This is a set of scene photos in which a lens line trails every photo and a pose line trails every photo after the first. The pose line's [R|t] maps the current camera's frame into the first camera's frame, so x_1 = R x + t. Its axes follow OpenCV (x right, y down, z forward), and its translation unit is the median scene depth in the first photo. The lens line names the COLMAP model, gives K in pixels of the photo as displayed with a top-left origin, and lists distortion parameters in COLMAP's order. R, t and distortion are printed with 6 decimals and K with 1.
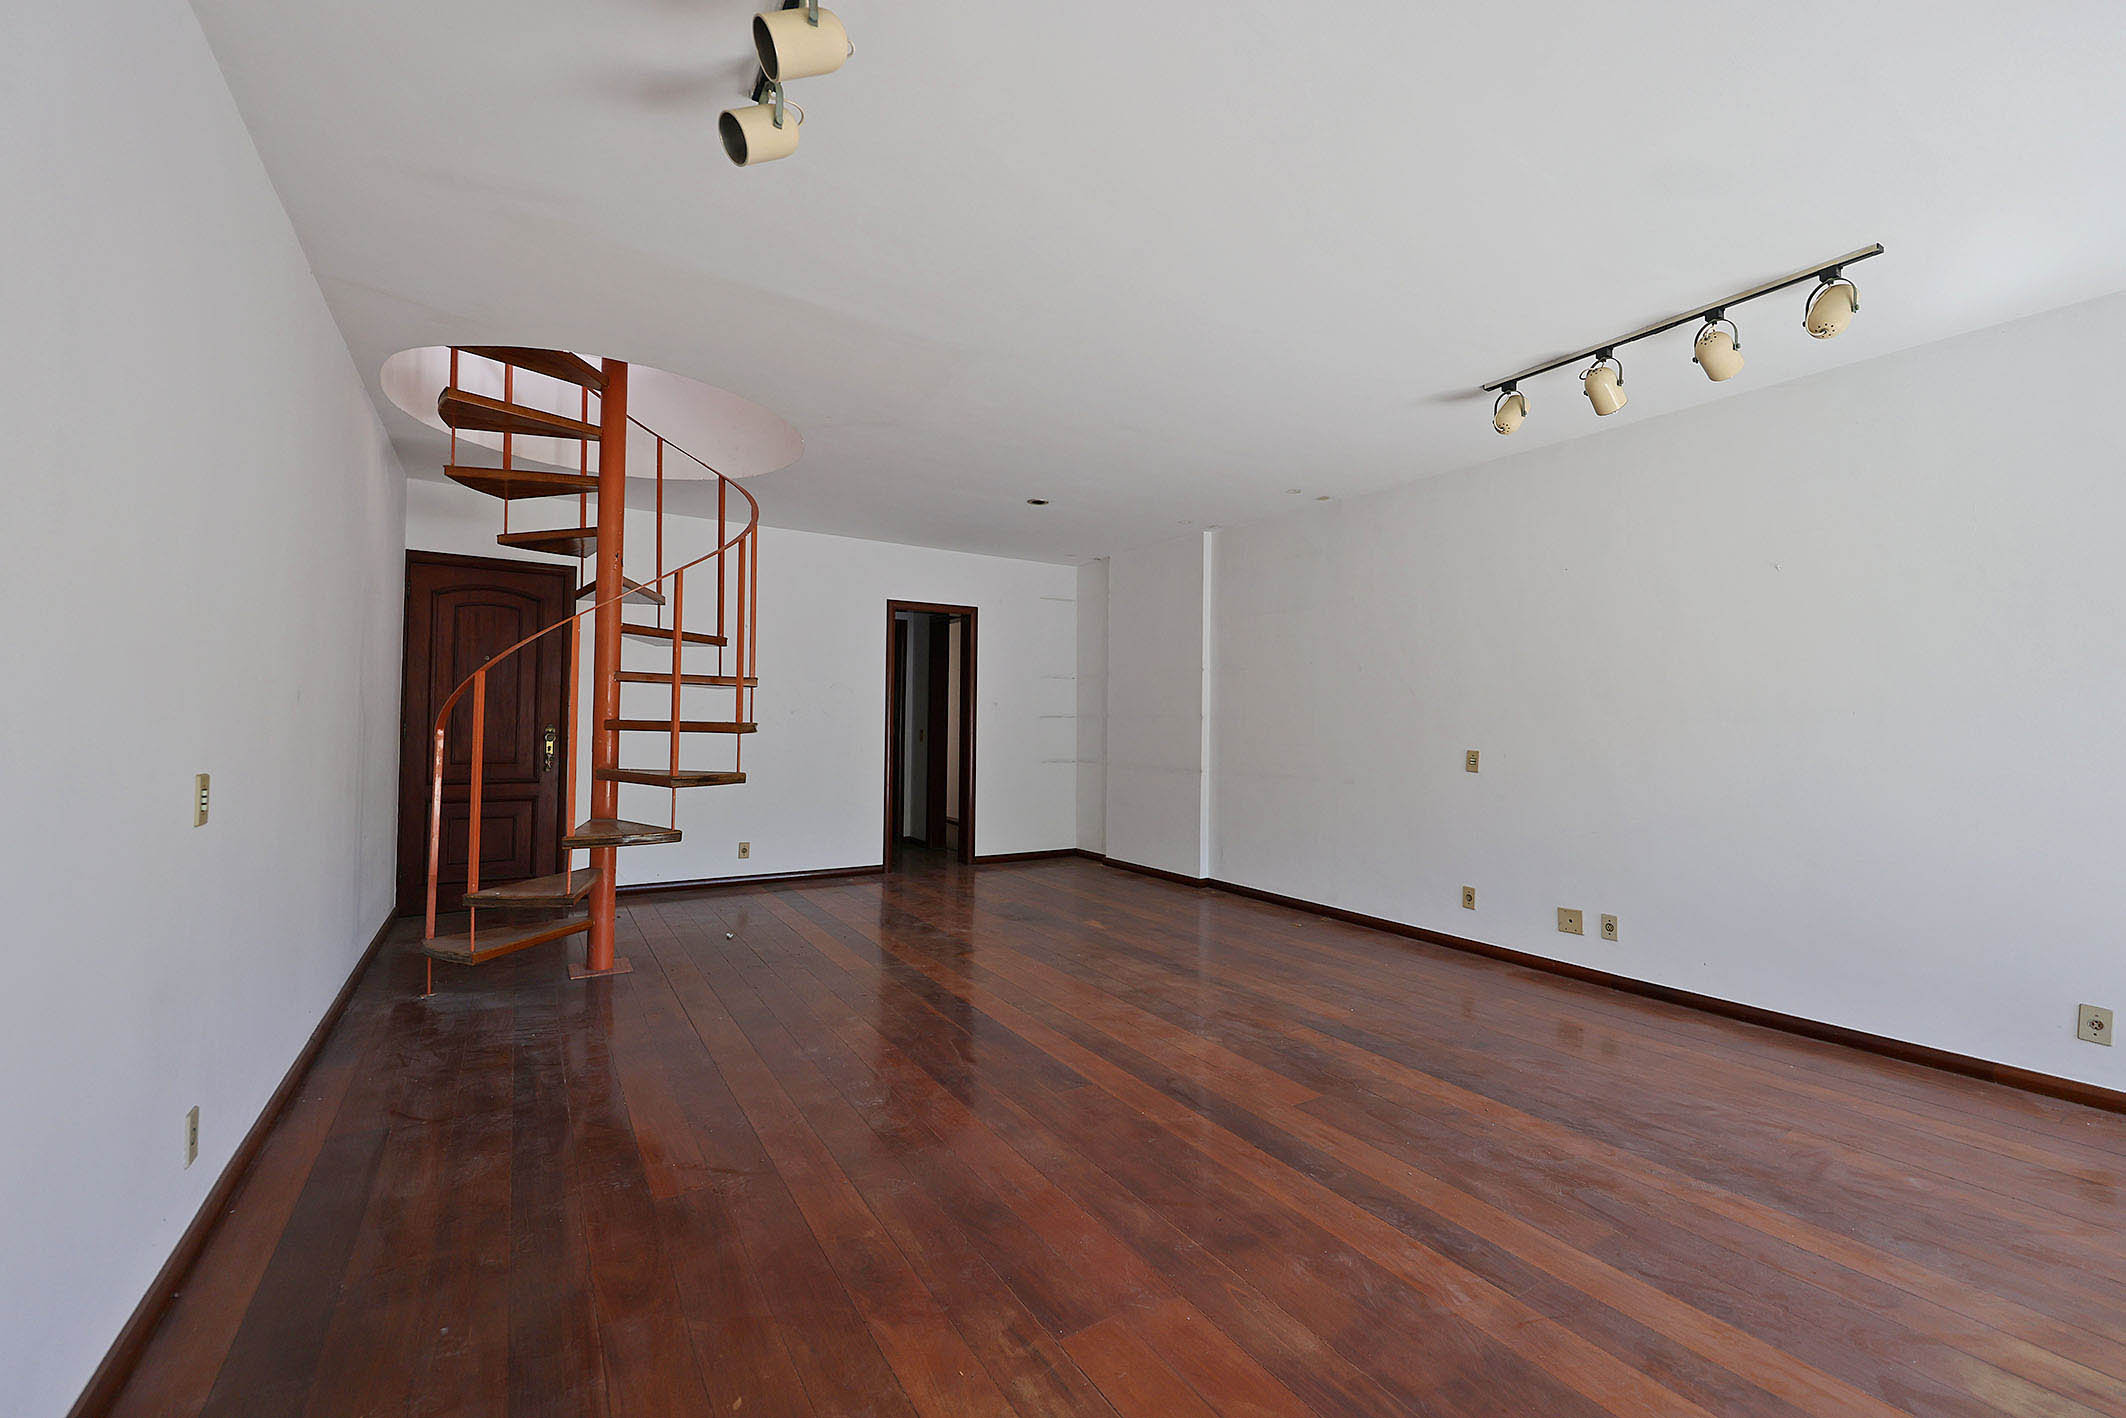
lens RADIAL K [[855.1, 0, 1055.0], [0, 855.1, 712.7], [0, 0, 1]] dist [-0.000582, 0.000069]
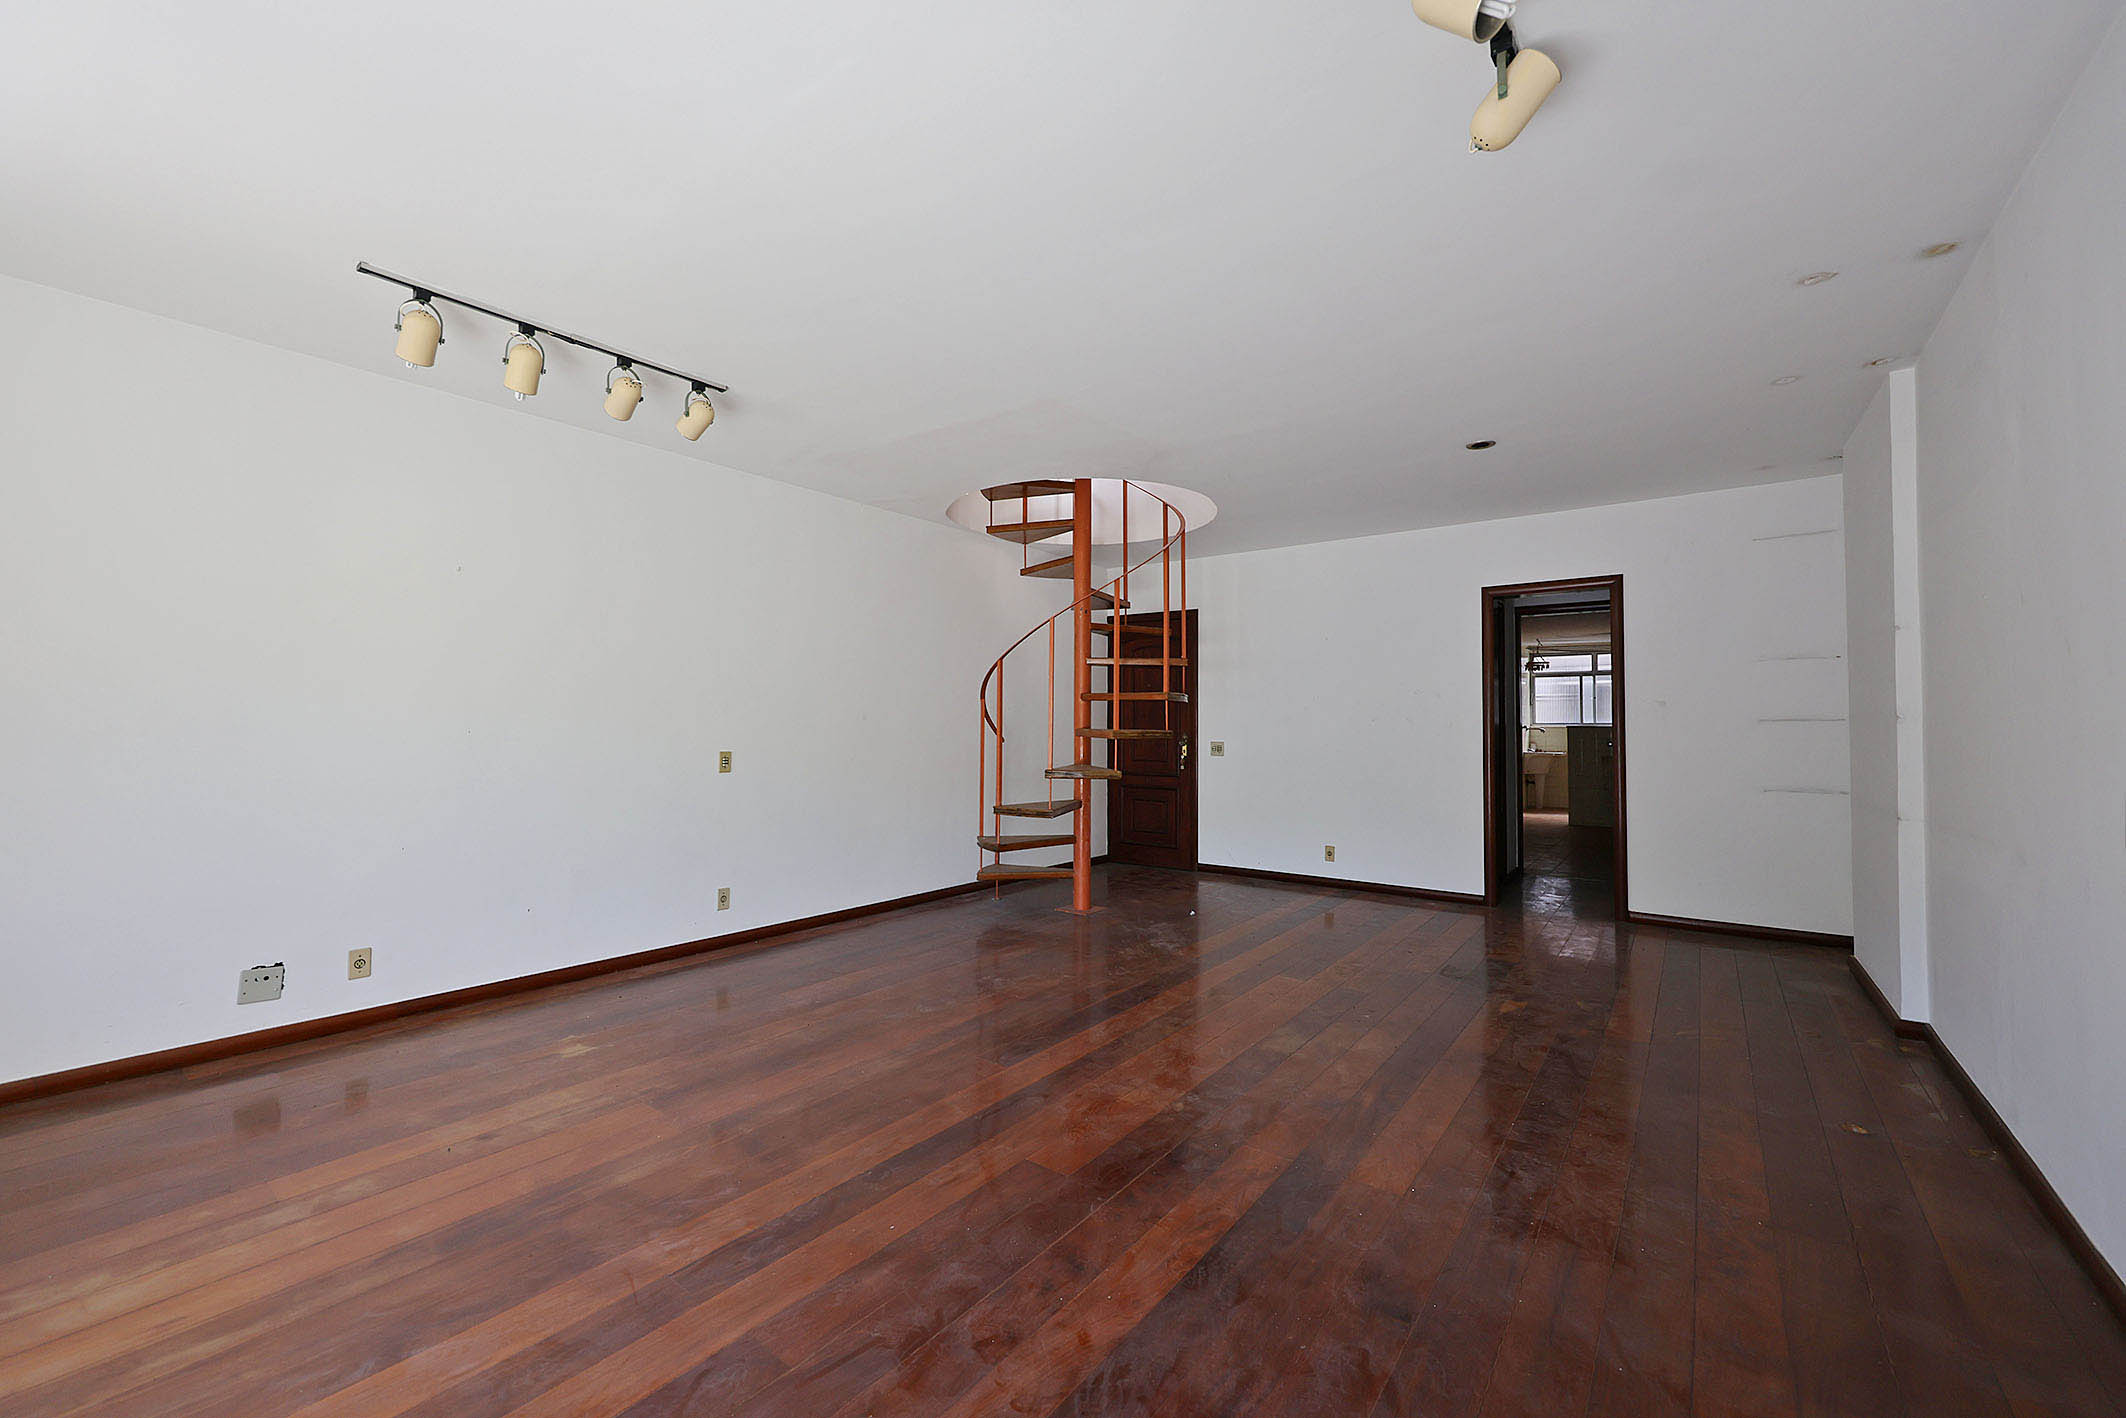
lens RADIAL K [[855.1, 0, 1053.3], [0, 855.1, 709.2], [0, 0, 1]] dist [-0.000582, 0.000069]
pose [[0.344833, -0.027480, -0.938262, 0.823484], [0.010768, 0.999621, -0.025320, 0.011781], [0.938602, -0.001373, 0.344998, 0.524890]]
